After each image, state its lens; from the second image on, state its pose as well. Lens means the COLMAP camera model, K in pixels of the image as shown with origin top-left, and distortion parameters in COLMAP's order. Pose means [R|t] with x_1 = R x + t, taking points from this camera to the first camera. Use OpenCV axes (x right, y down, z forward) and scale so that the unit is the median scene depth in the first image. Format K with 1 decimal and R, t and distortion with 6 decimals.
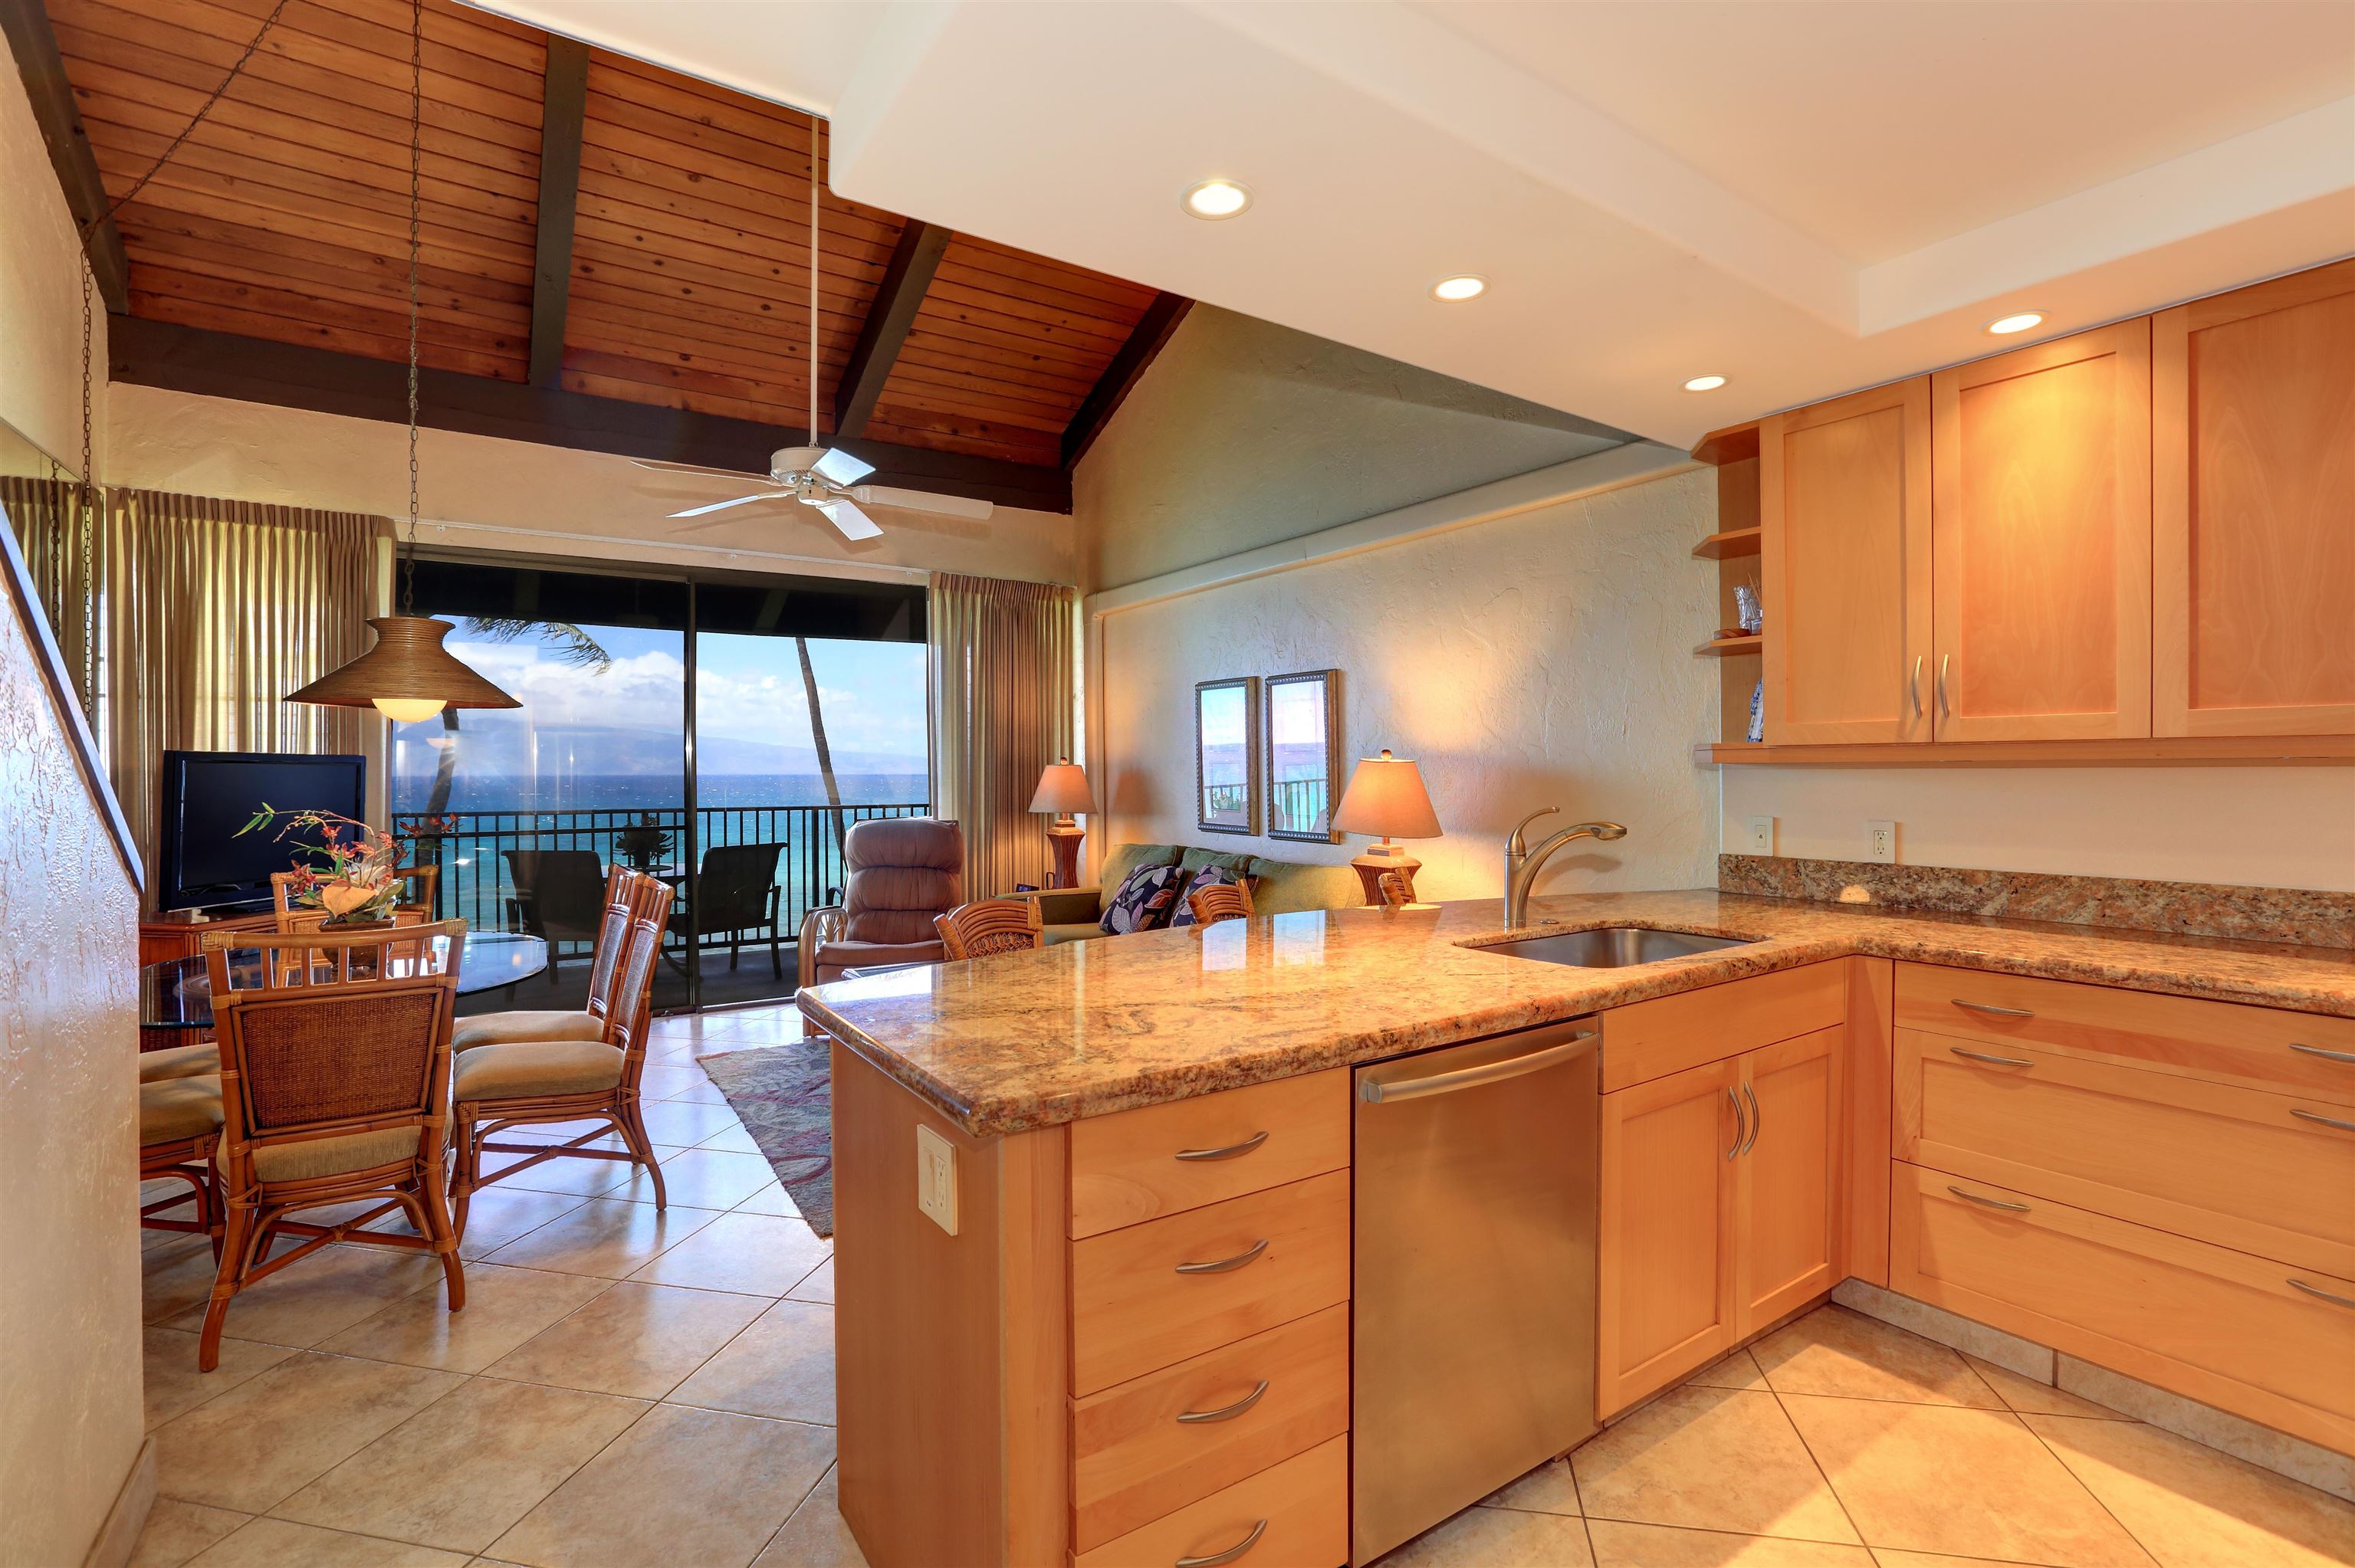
lens RADIAL K [[1120.3, 0, 1202.1], [0, 1120.3, 783.3], [0, 0, 1]] dist [-0.029846, 0.036663]
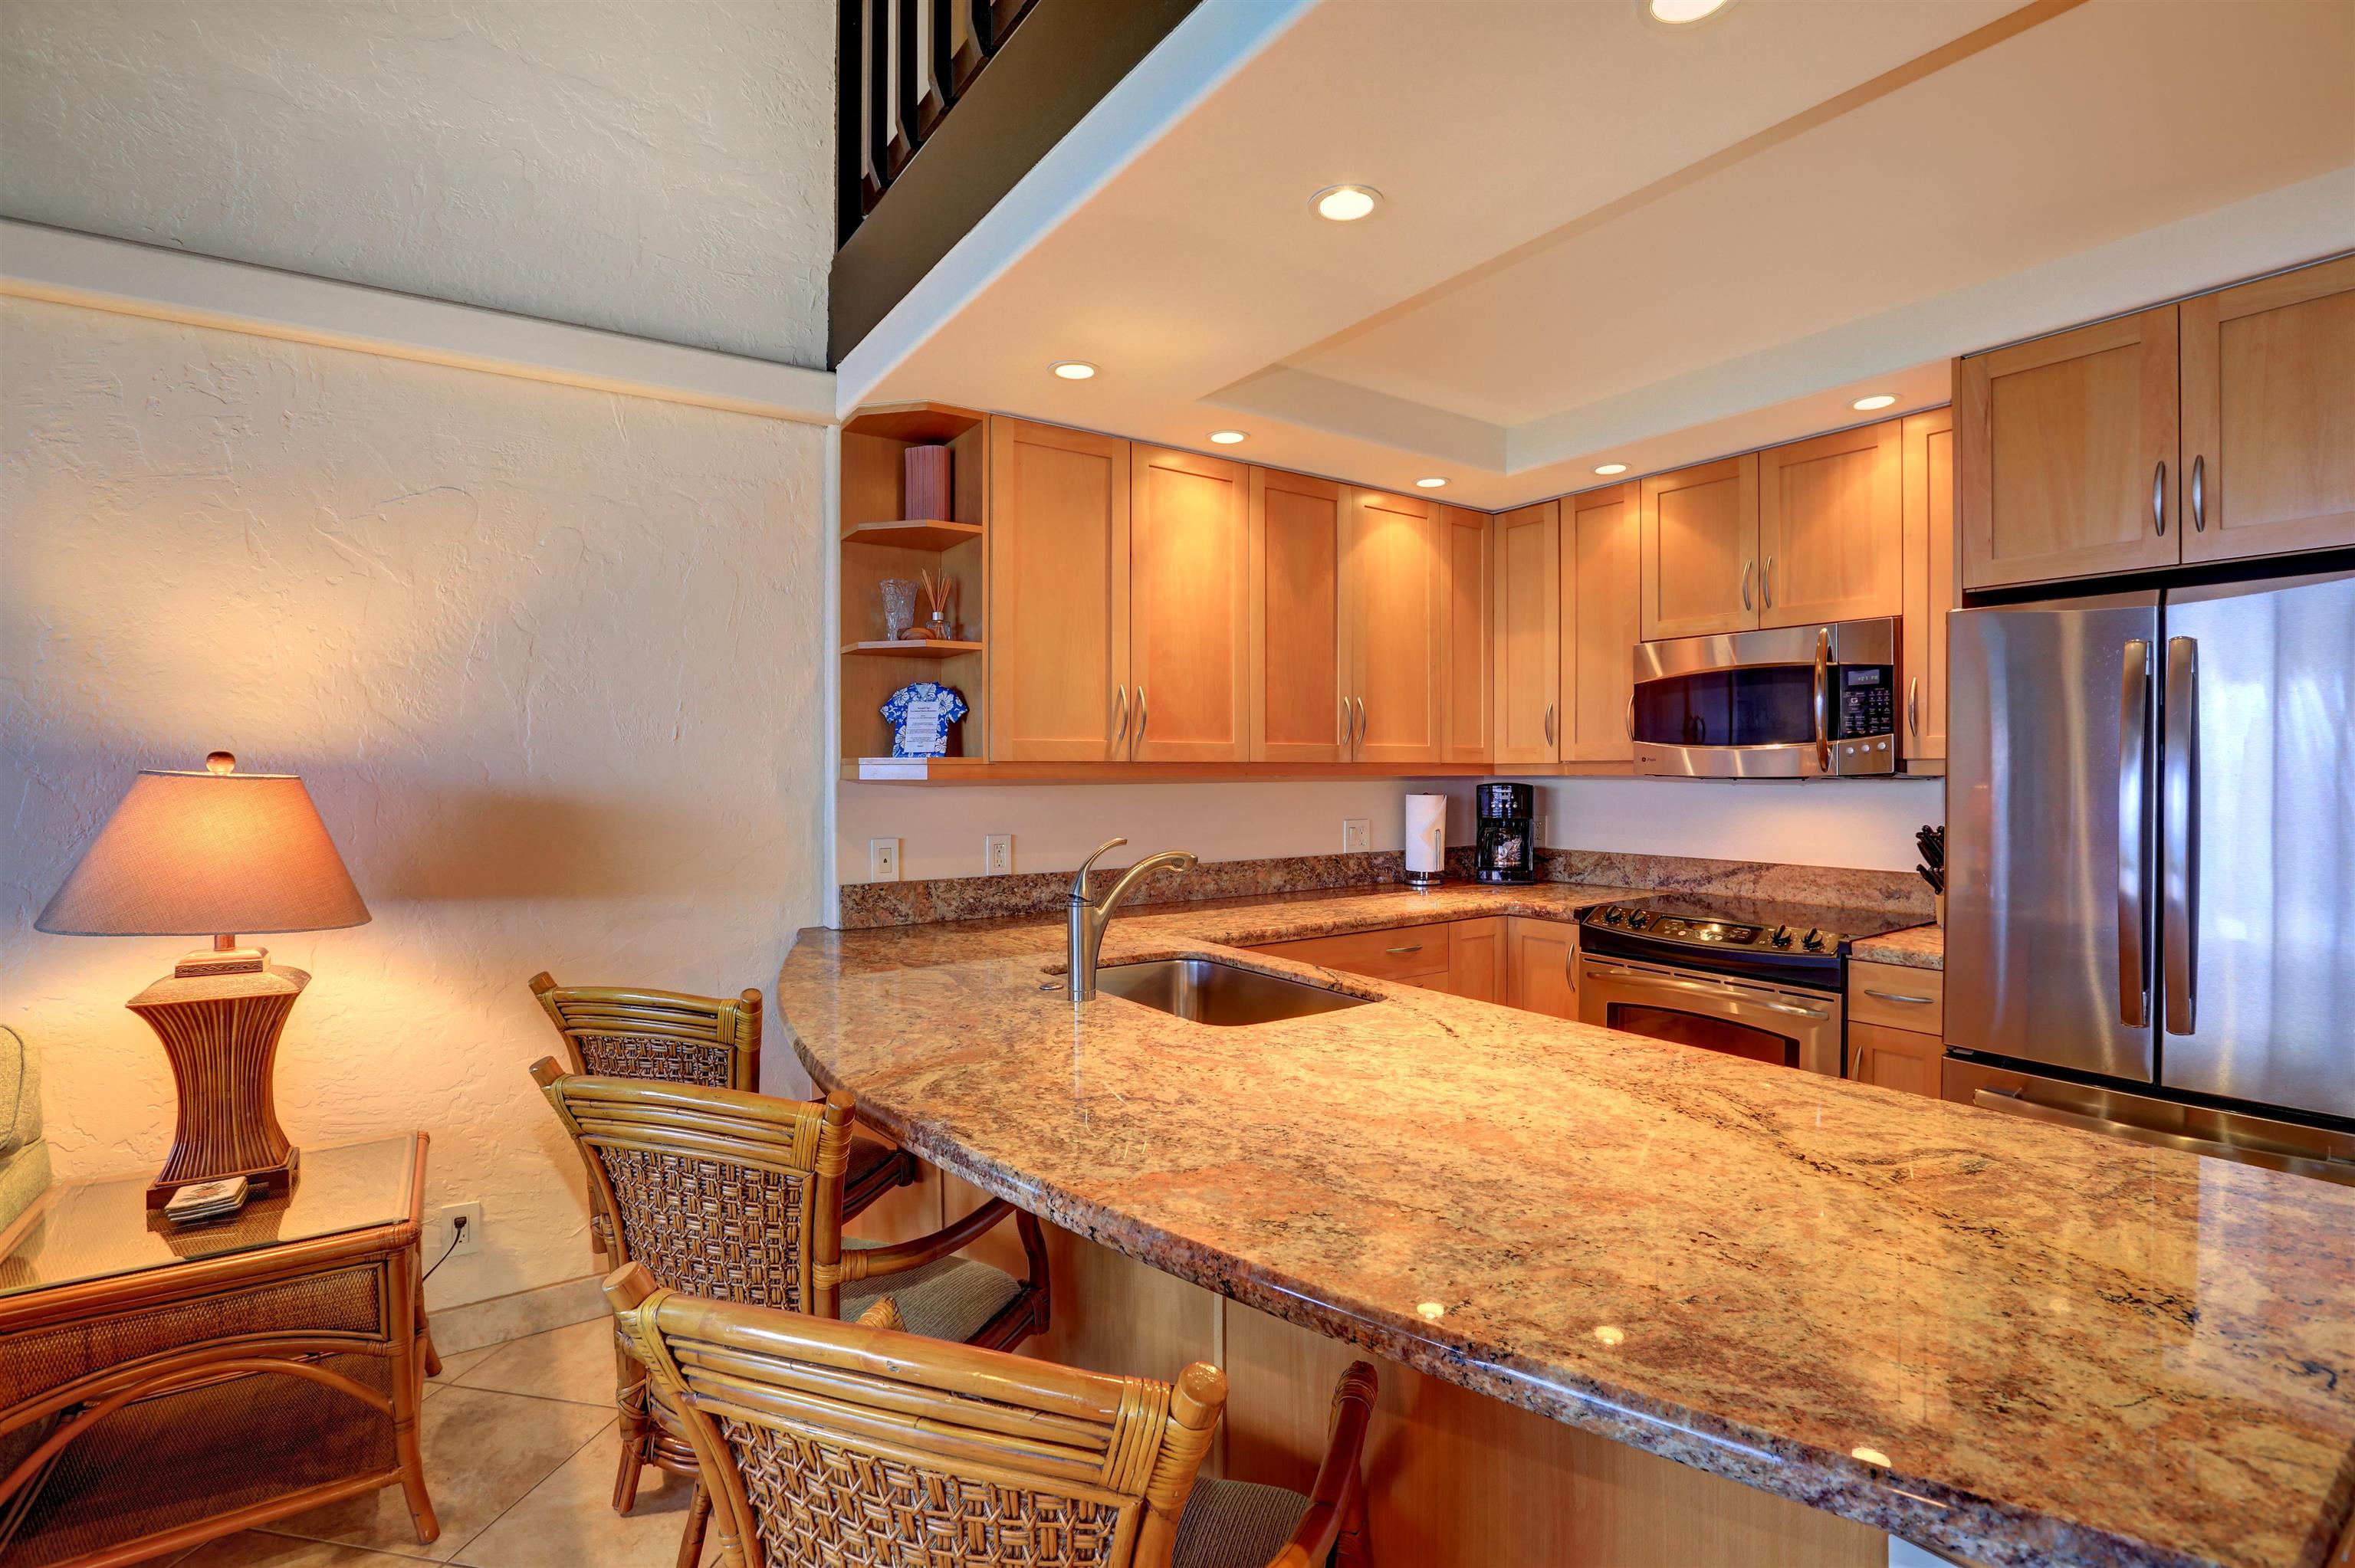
lens RADIAL K [[1120.3, 0, 1202.1], [0, 1120.3, 783.3], [0, 0, 1]] dist [-0.029846, 0.036663]
pose [[0.010788, -0.010607, 0.999886, -0.441349], [0.014668, 0.999838, 0.010448, -0.022612], [-0.999834, 0.014554, 0.010942, 0.816865]]
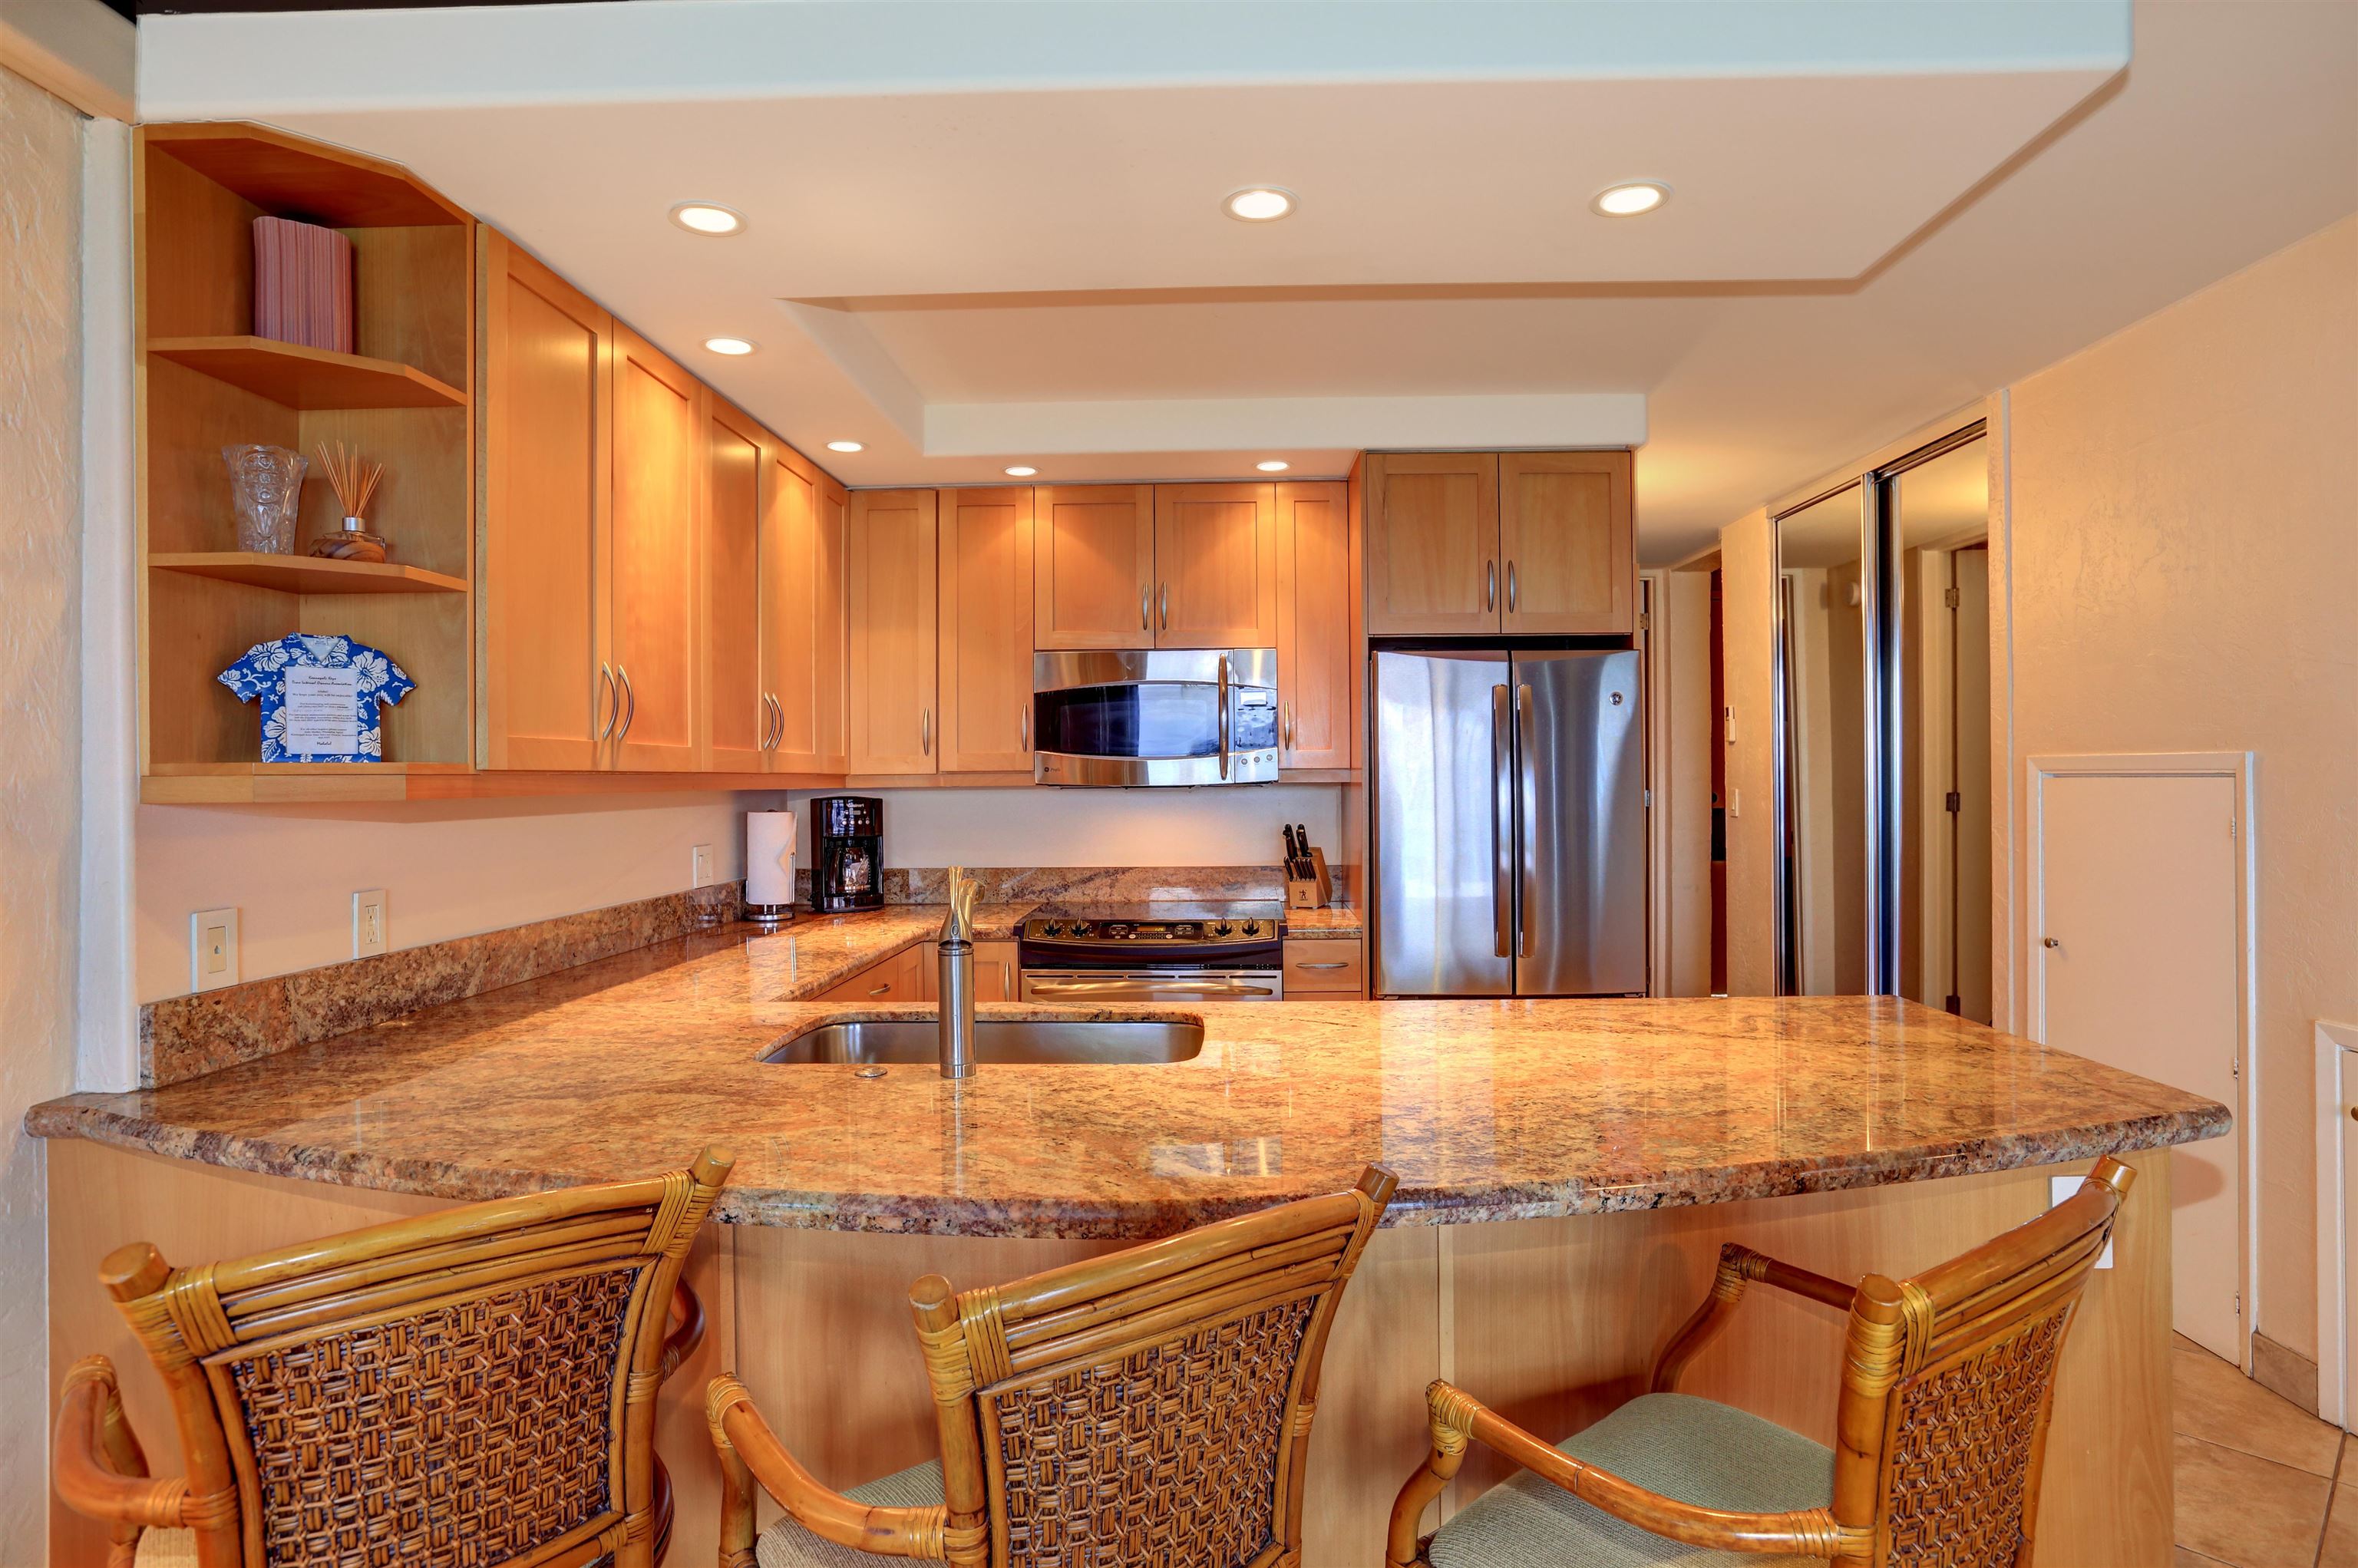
lens RADIAL K [[1293.5, 0, 1179.0], [0, 1293.5, 784.0], [0, 0, 1]] dist [-0.001911, 0.038060]
pose [[-0.781394, 0.004114, 0.624024, -0.219440], [0.016549, 0.999763, 0.014131, -0.030063], [-0.623818, 0.021368, -0.781277, 1.320123]]
